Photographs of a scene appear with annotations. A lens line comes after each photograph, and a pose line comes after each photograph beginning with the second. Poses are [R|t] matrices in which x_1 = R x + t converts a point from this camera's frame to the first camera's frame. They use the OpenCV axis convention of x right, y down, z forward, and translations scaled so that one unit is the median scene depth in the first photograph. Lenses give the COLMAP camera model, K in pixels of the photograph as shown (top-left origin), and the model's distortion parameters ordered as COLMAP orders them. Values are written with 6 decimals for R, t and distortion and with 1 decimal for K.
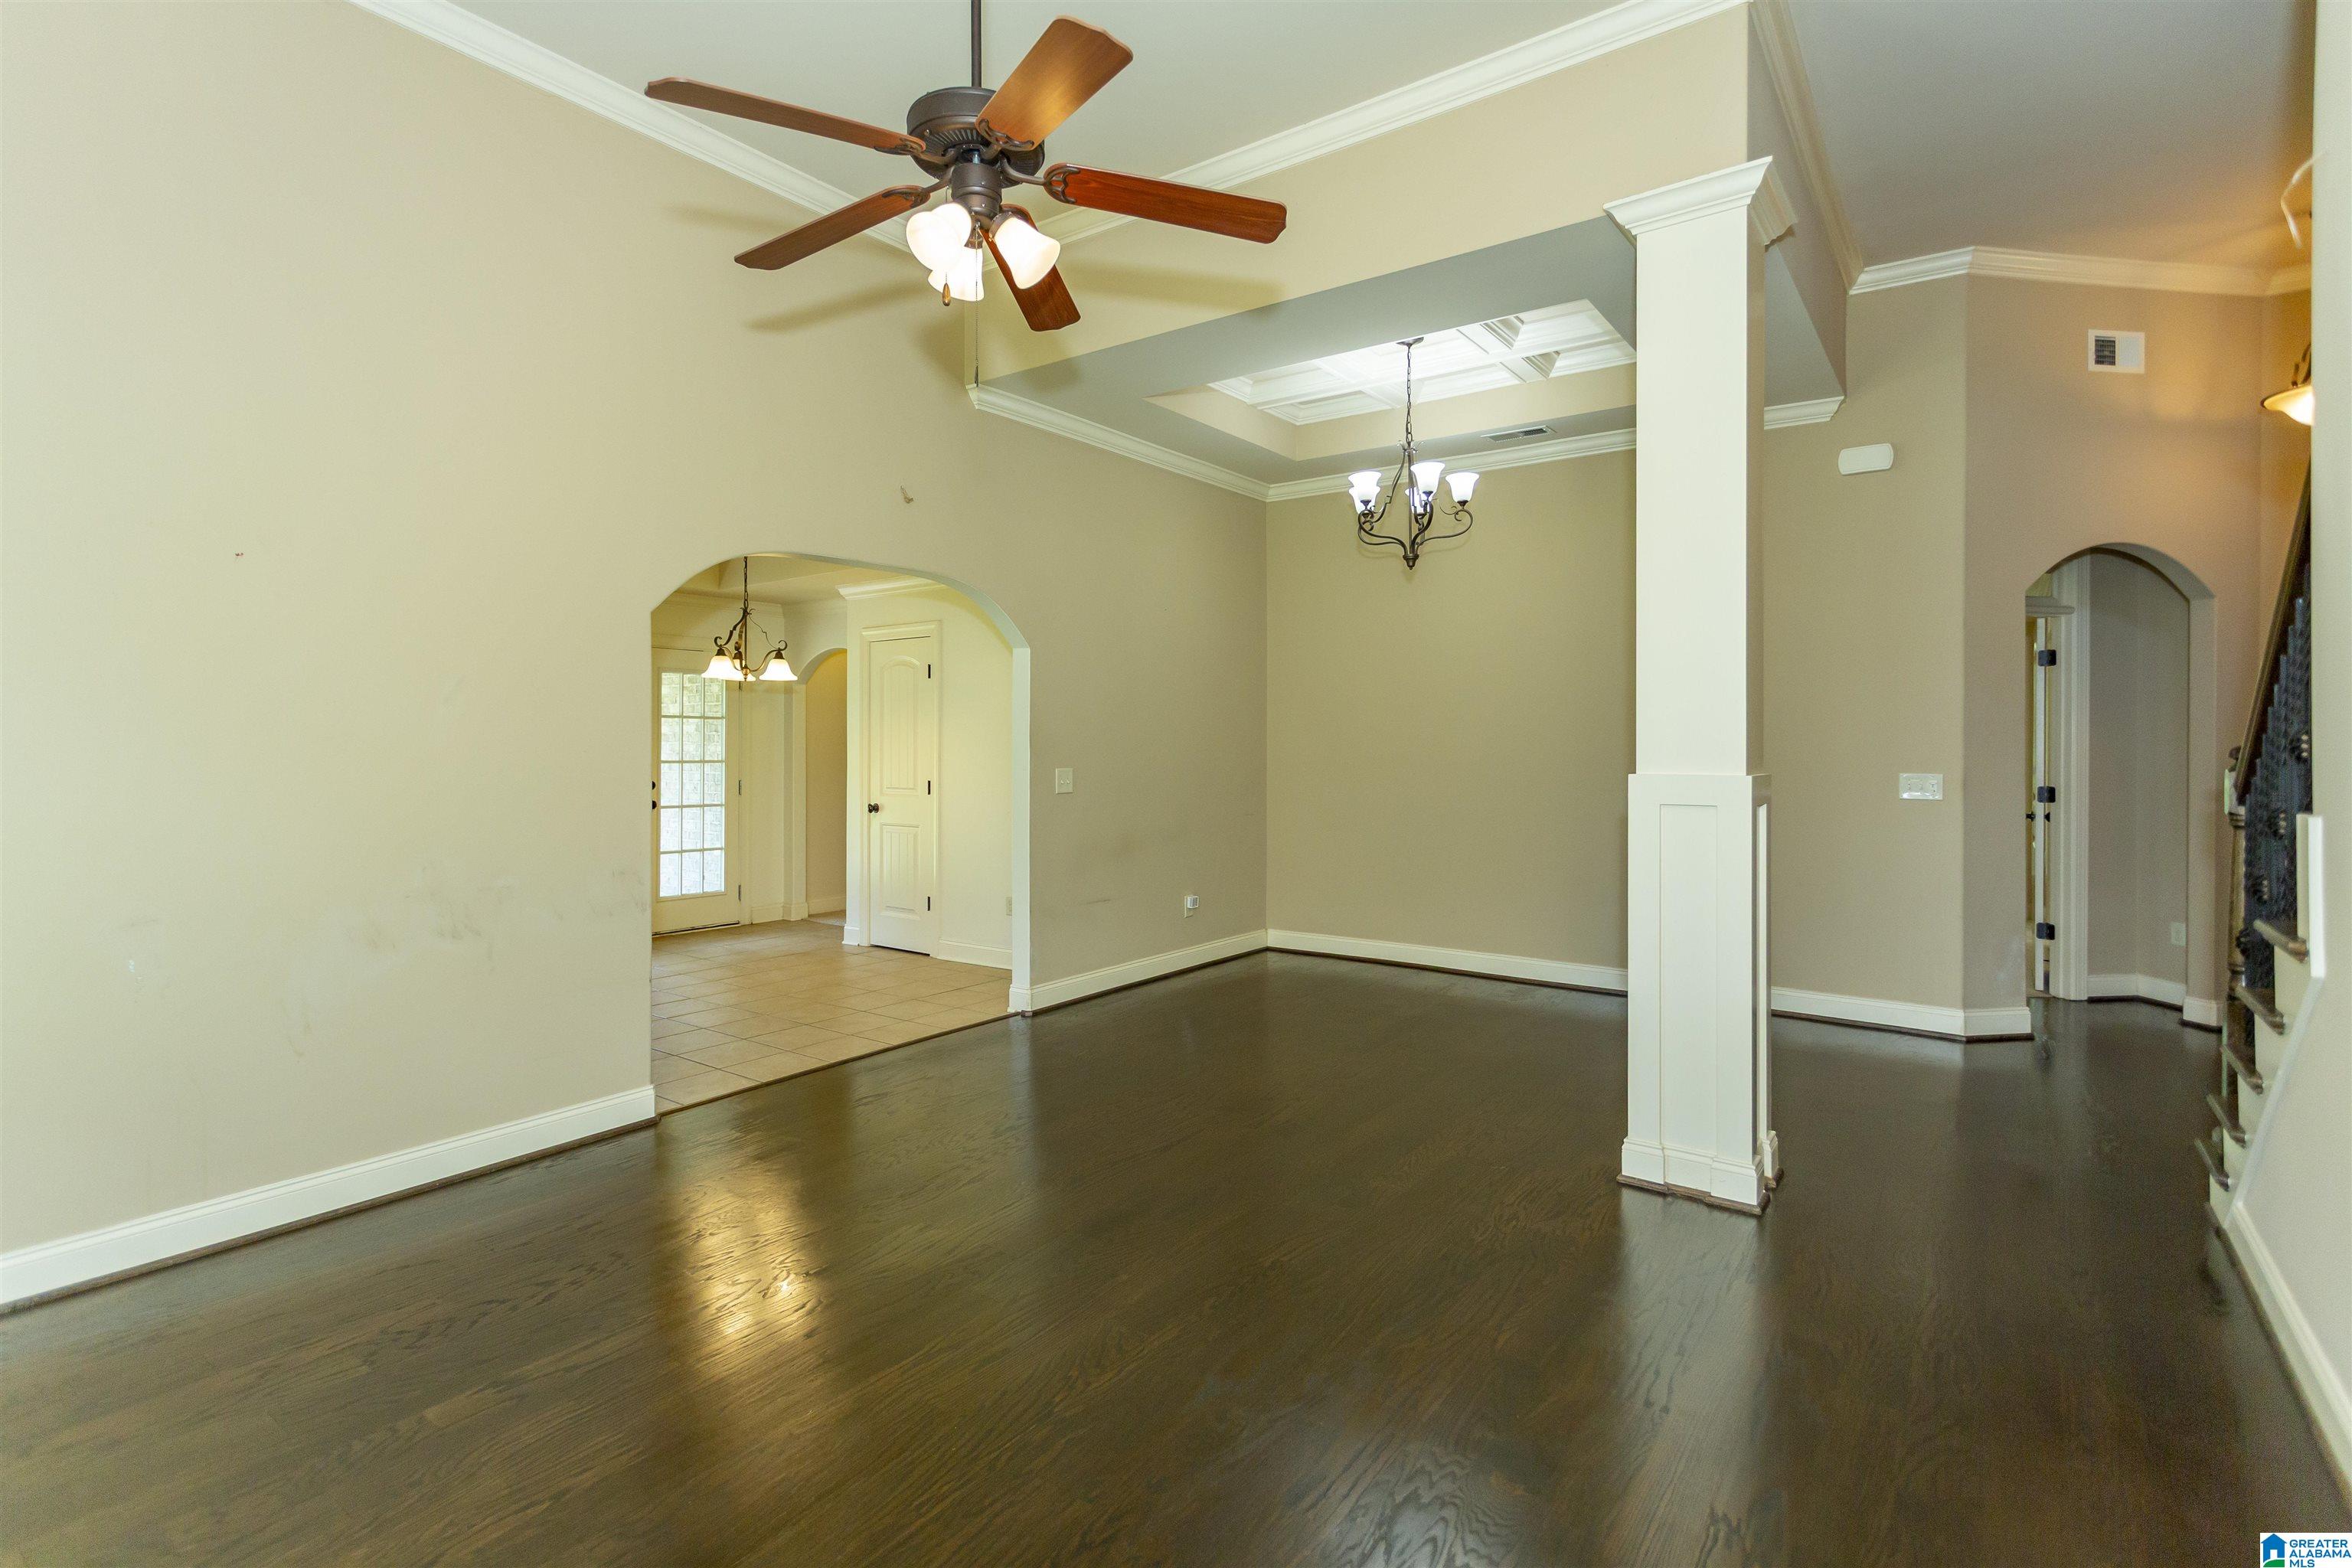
lens RADIAL K [[1117.4, 0, 1188.8], [0, 1117.4, 766.4], [0, 0, 1]] dist [0.003725, 0.002043]
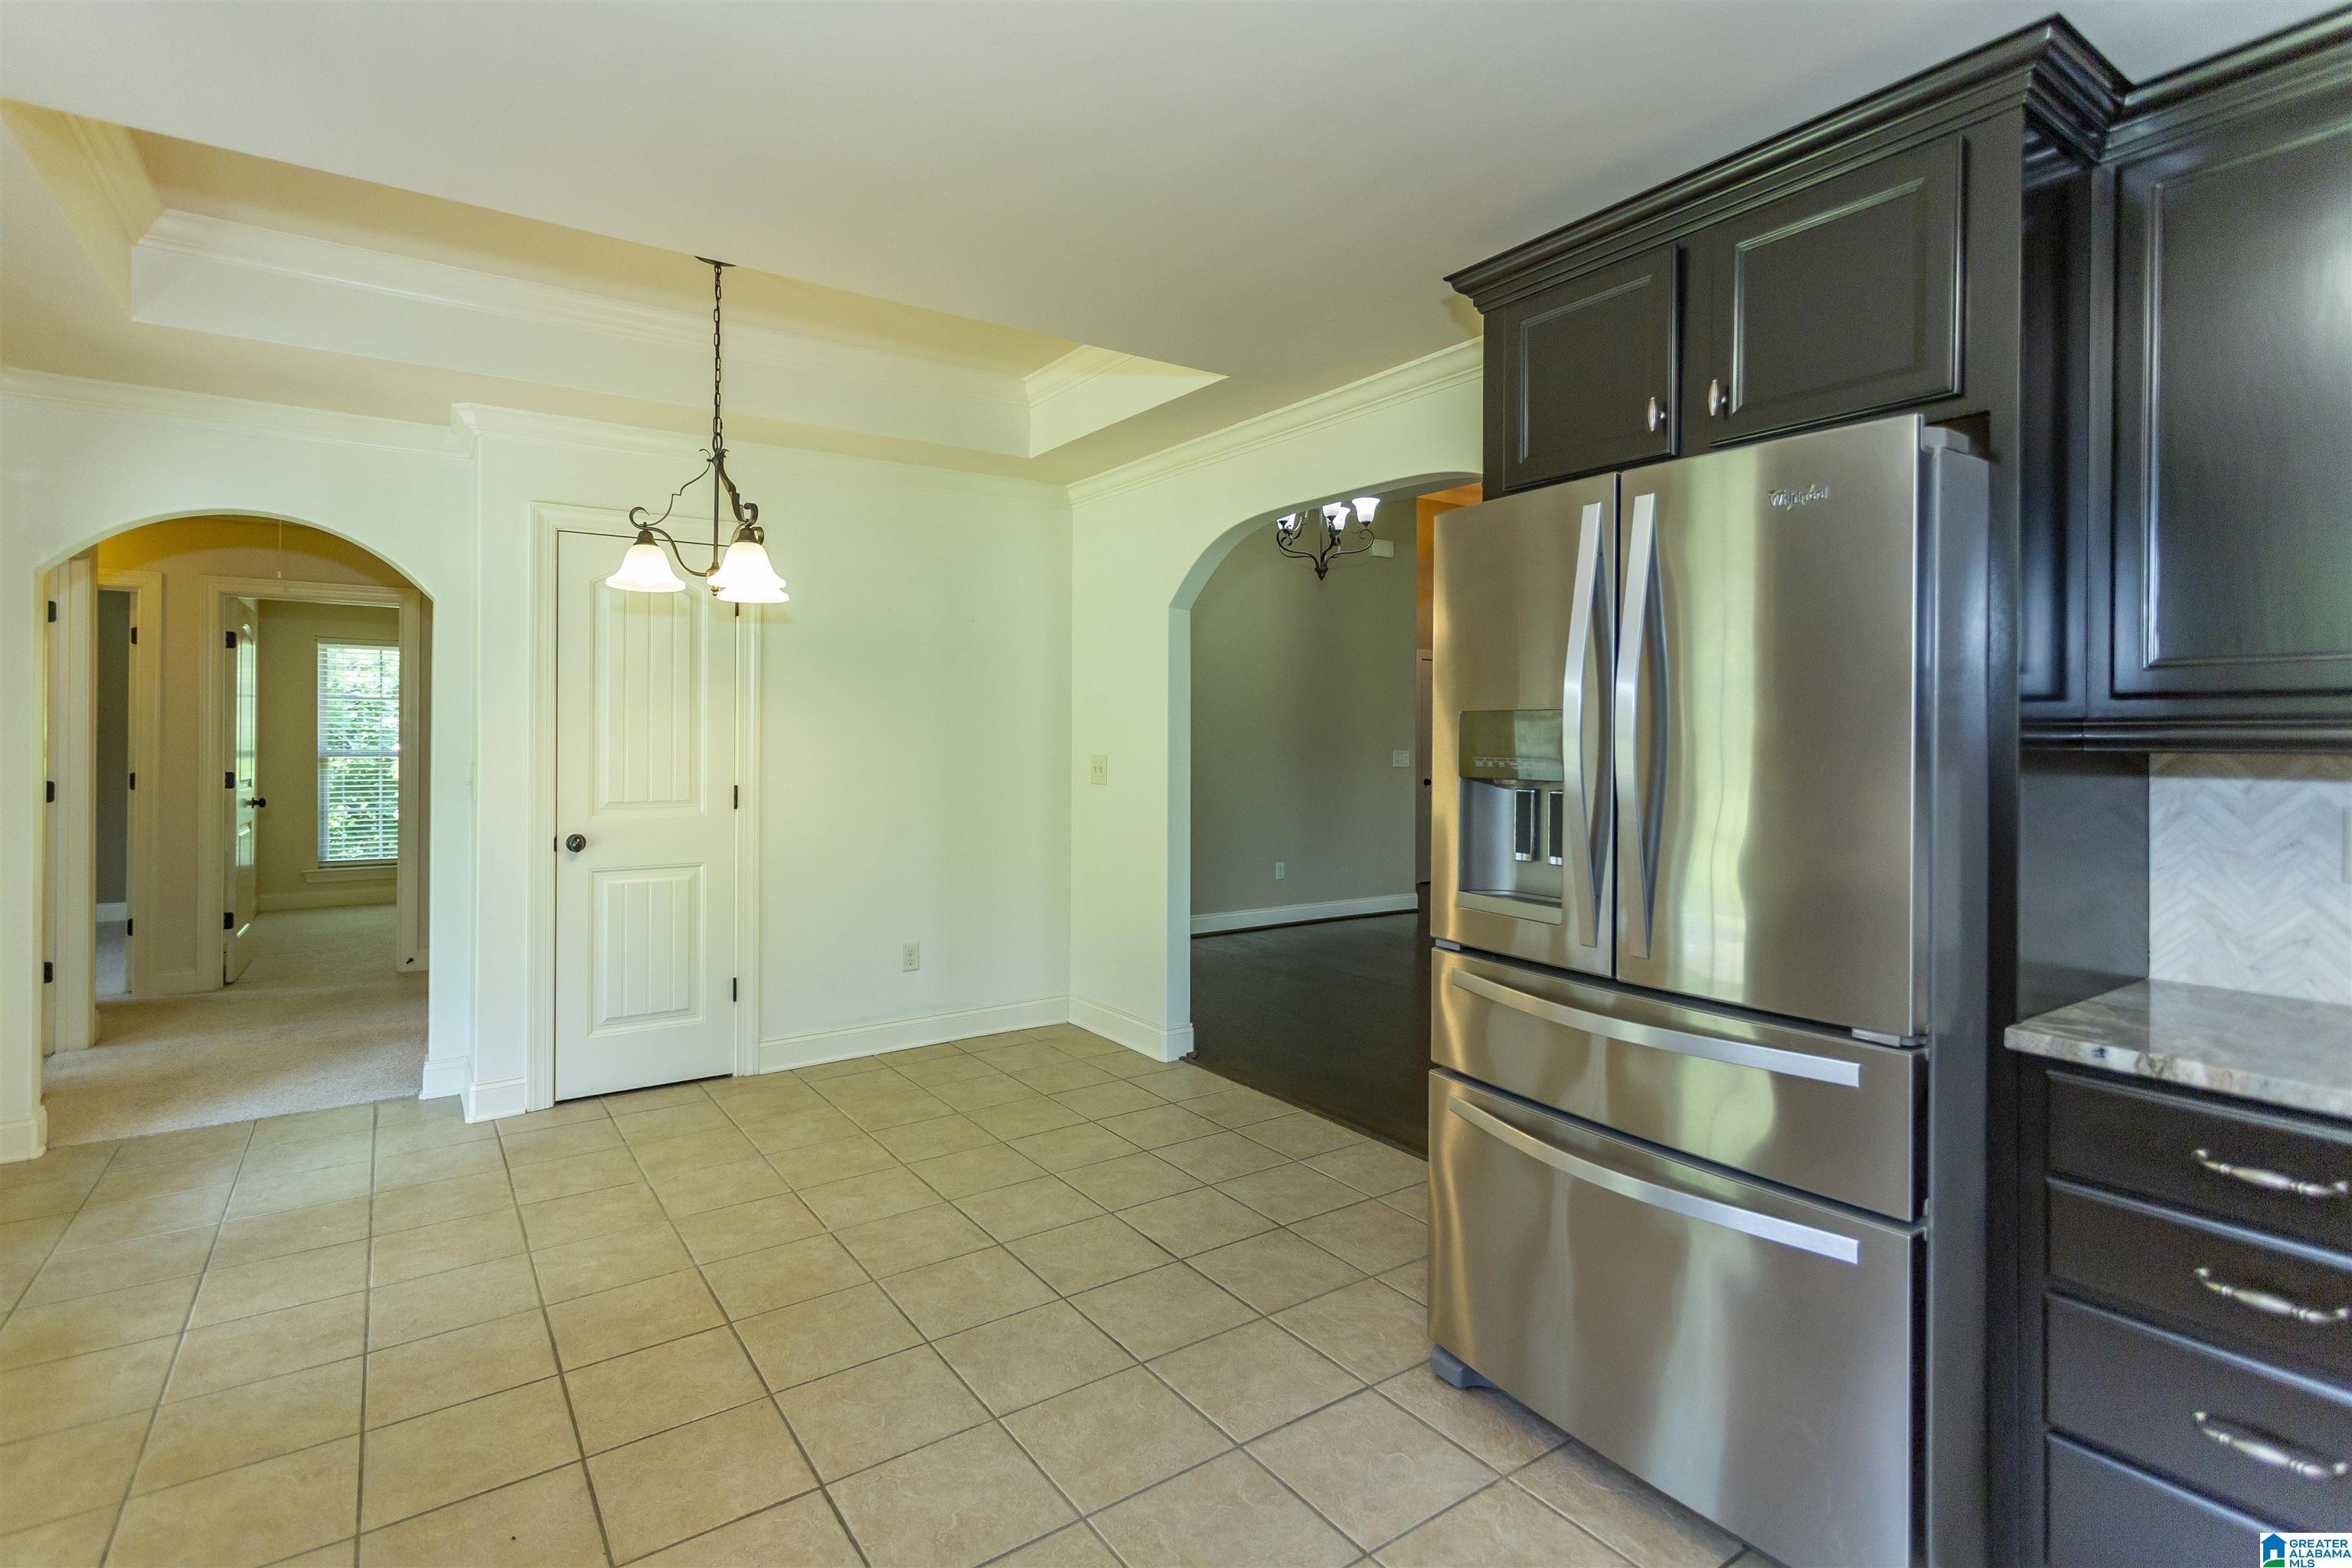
lens RADIAL K [[1117.4, 0, 1161.9], [0, 1117.4, 758.8], [0, 0, 1]] dist [0.003725, 0.002043]
pose [[0.340161, -0.017038, 0.940213, -0.767529], [0.013256, 0.999823, 0.013322, -0.006778], [-0.940274, 0.007932, 0.340326, 0.615188]]
